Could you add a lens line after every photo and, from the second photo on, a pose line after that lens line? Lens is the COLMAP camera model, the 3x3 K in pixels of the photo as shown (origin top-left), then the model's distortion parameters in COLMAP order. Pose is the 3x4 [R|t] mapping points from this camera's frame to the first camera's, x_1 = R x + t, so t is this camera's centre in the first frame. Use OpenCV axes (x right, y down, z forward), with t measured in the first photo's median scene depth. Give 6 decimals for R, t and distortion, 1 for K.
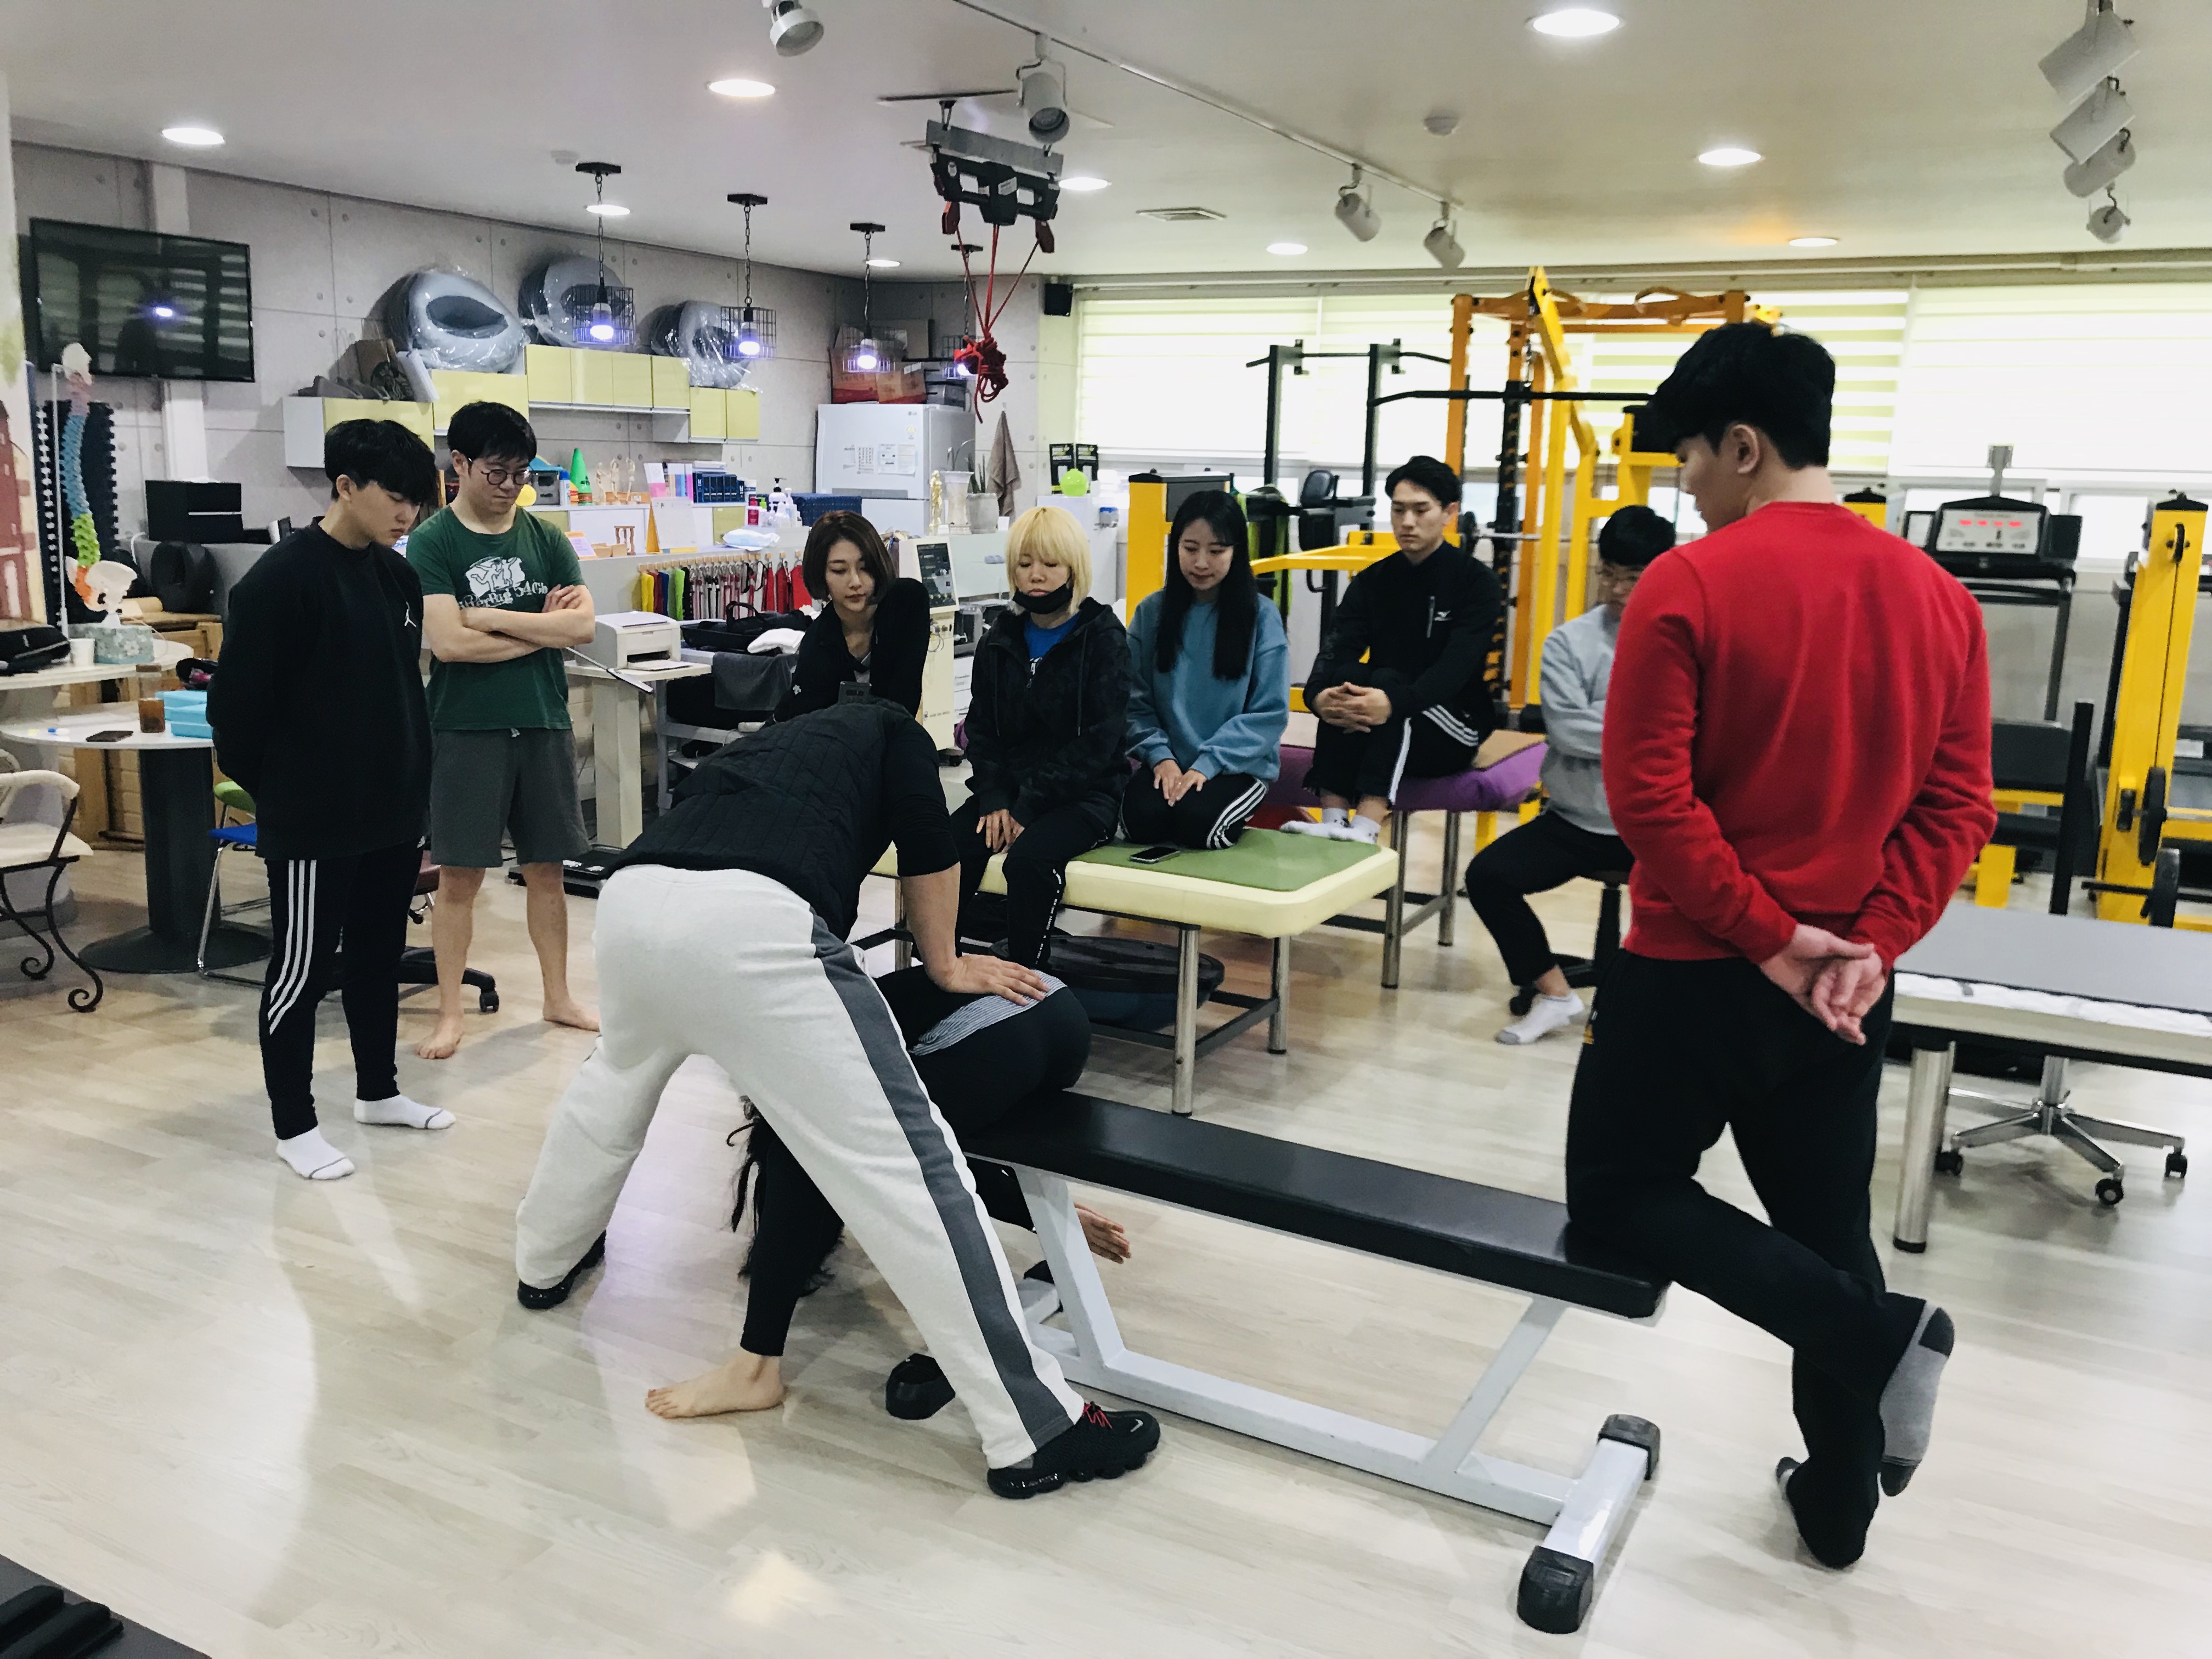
lens RADIAL K [[1828.5, 0, 1100.2], [0, 1828.5, 840.4], [0, 0, 1]] dist [0.054496, -0.065361]
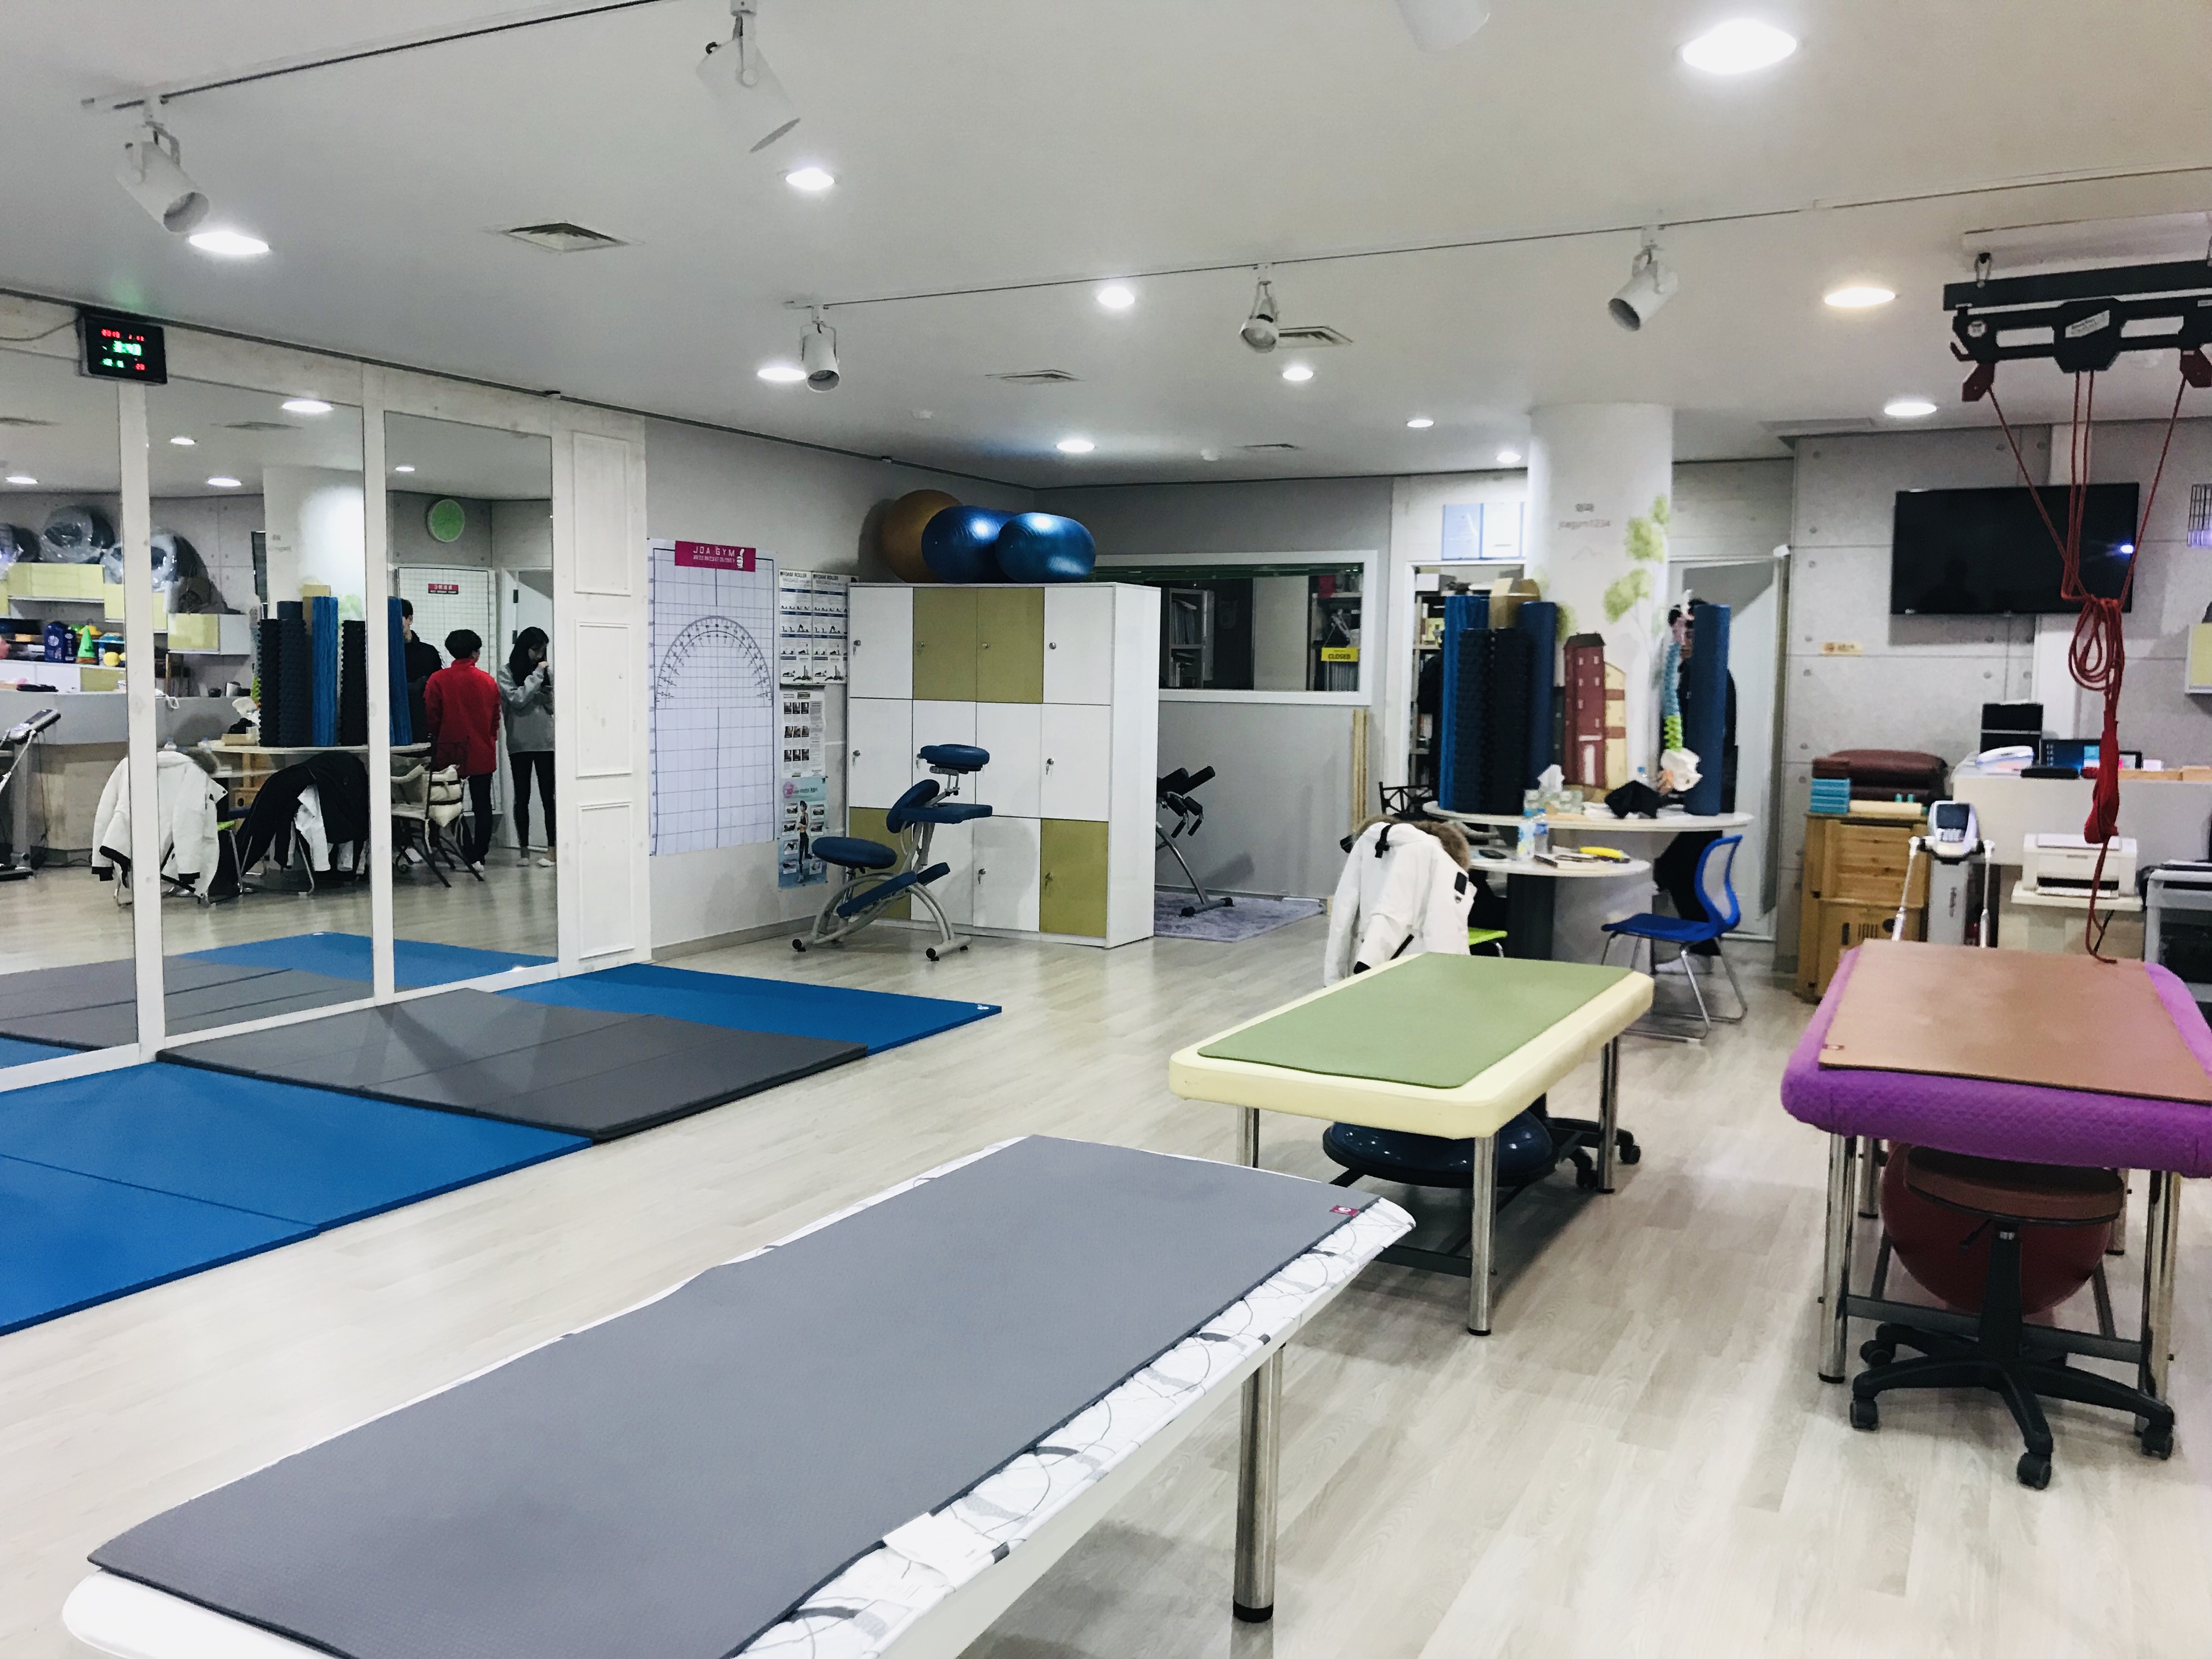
lens RADIAL K [[1828.5, 0, 1114.9], [0, 1828.5, 826.8], [0, 0, 1]] dist [0.054496, -0.065361]
pose [[0.016690, 0.064017, -0.997809, 0.535757], [-0.222768, 0.973102, 0.058706, -0.061499], [0.974729, 0.221300, 0.030502, 0.412762]]
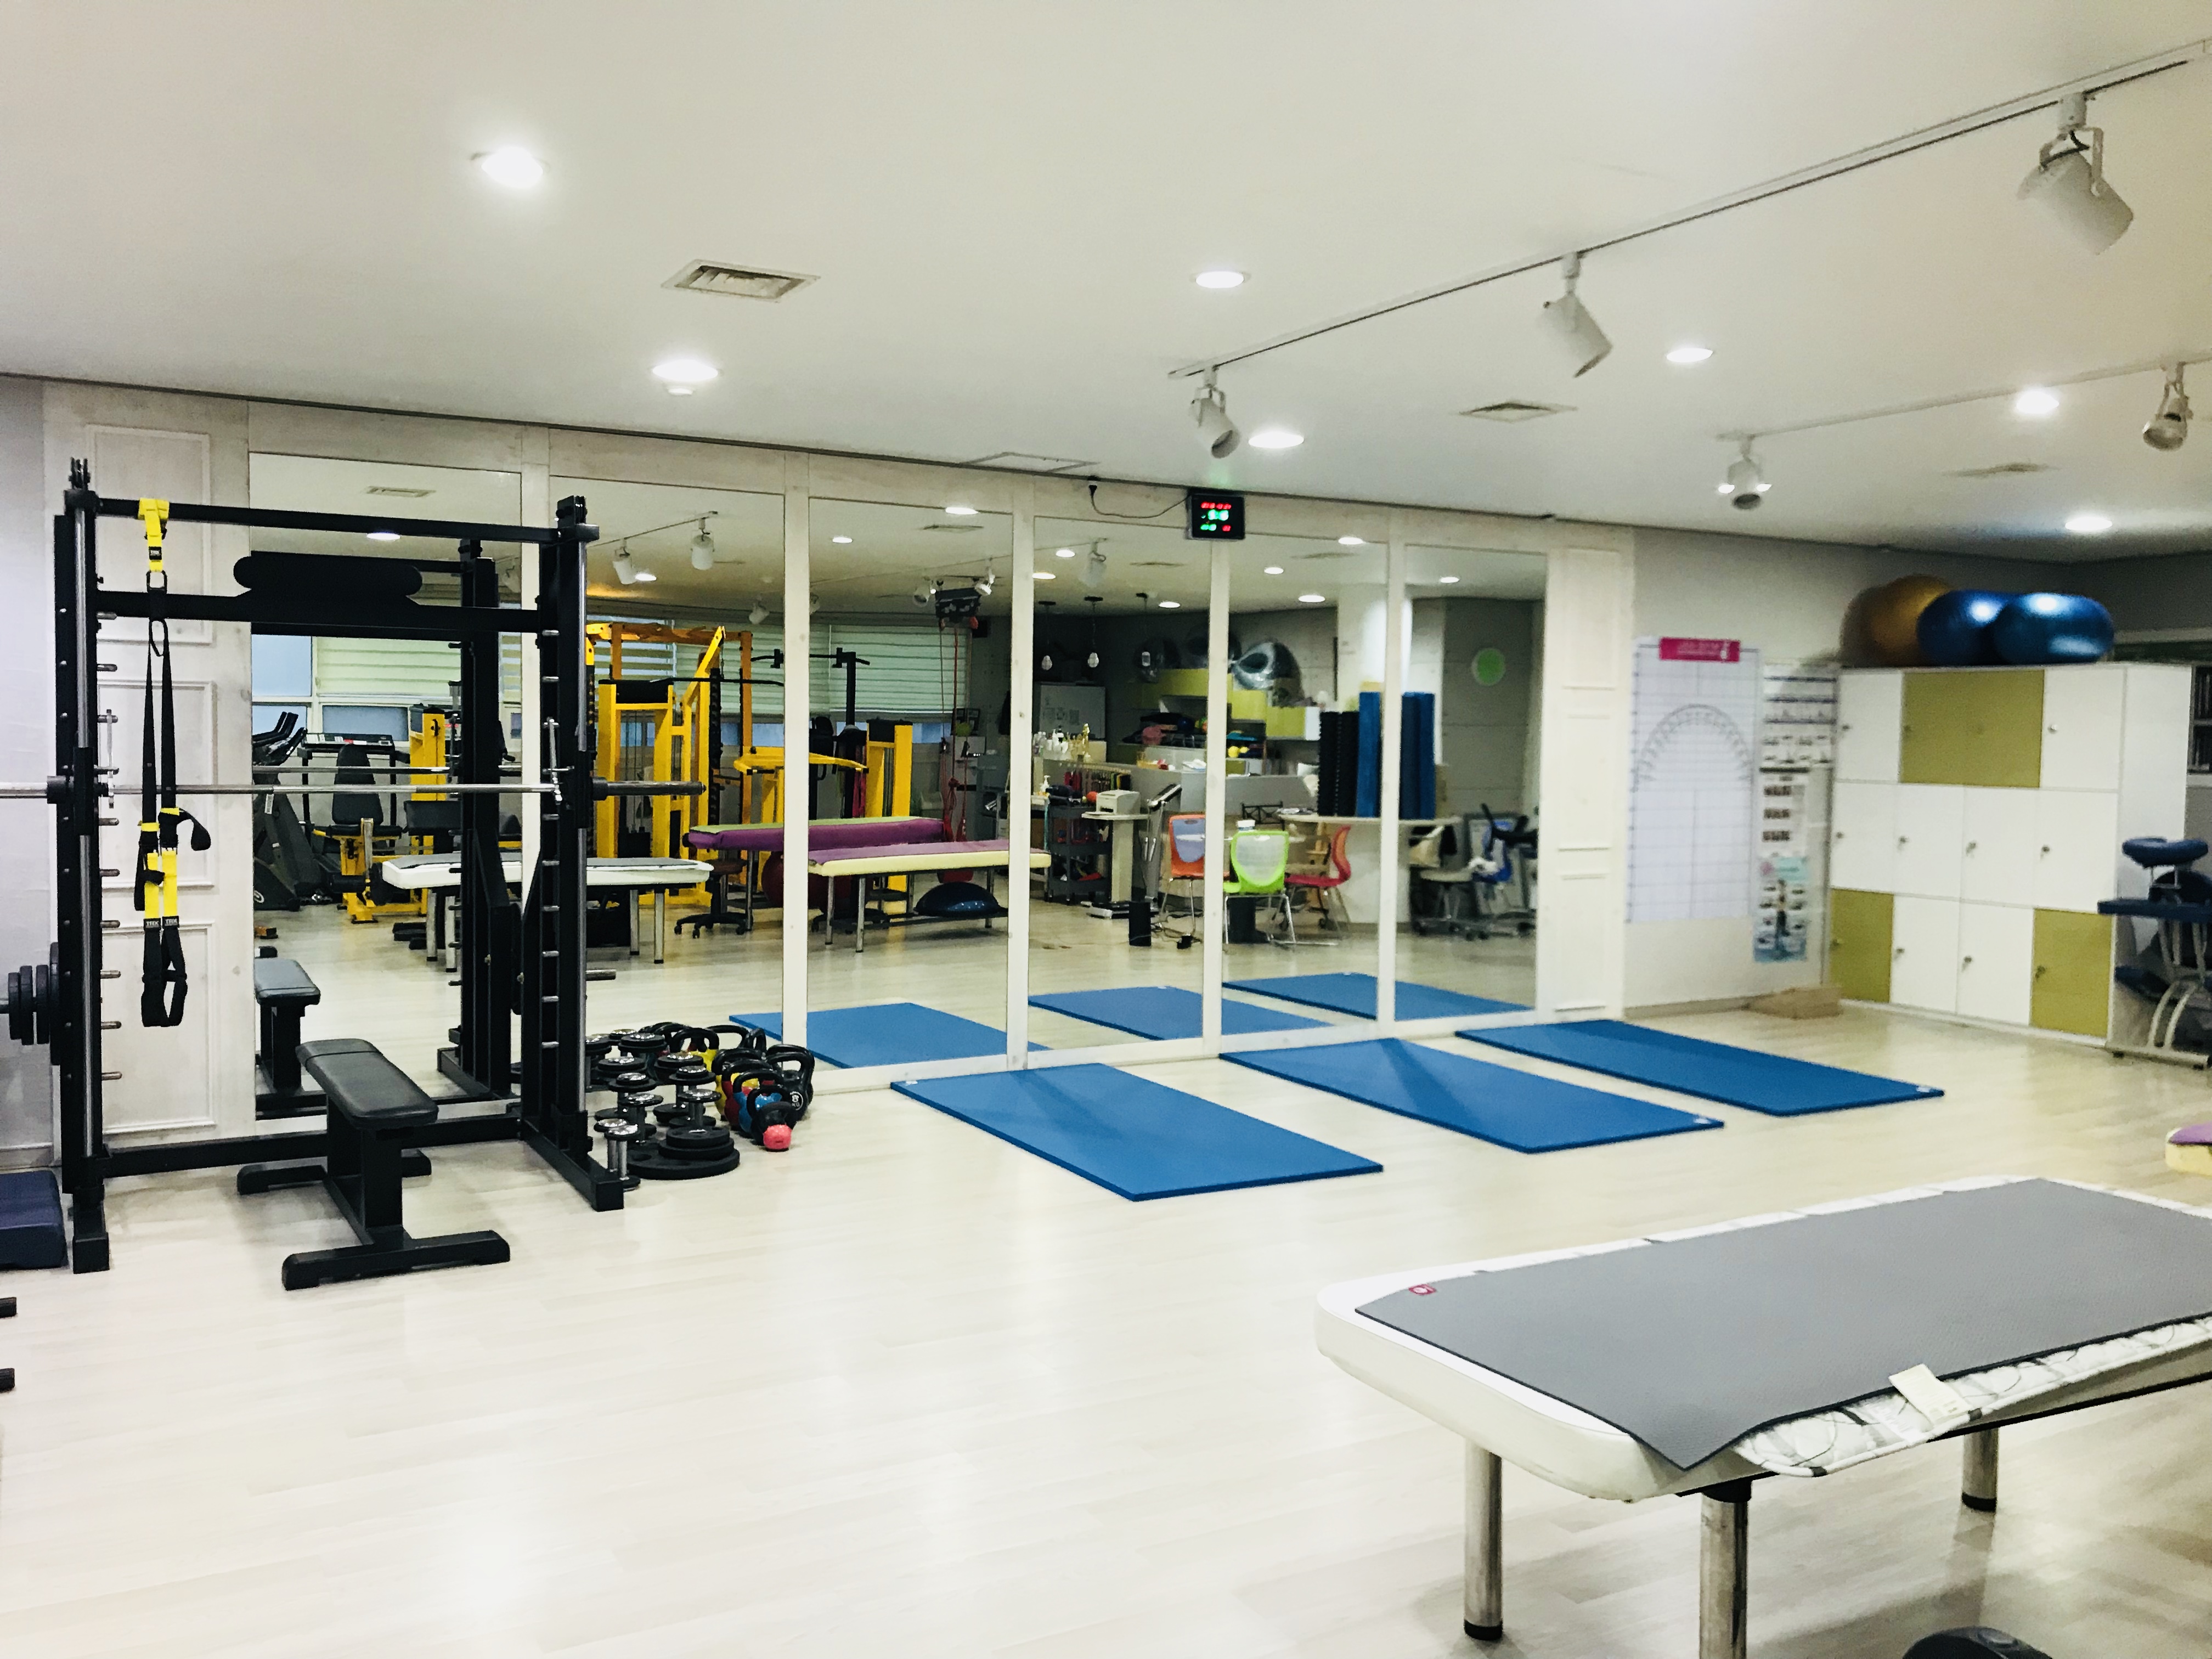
lens RADIAL K [[1828.5, 0, 1122.1], [0, 1828.5, 795.9], [0, 0, 1]] dist [0.054496, -0.065361]
pose [[-0.524551, 0.001731, -0.851377, 0.631541], [-0.201563, 0.971316, 0.126162, -0.083526], [0.827175, 0.237785, -0.509156, 0.494081]]
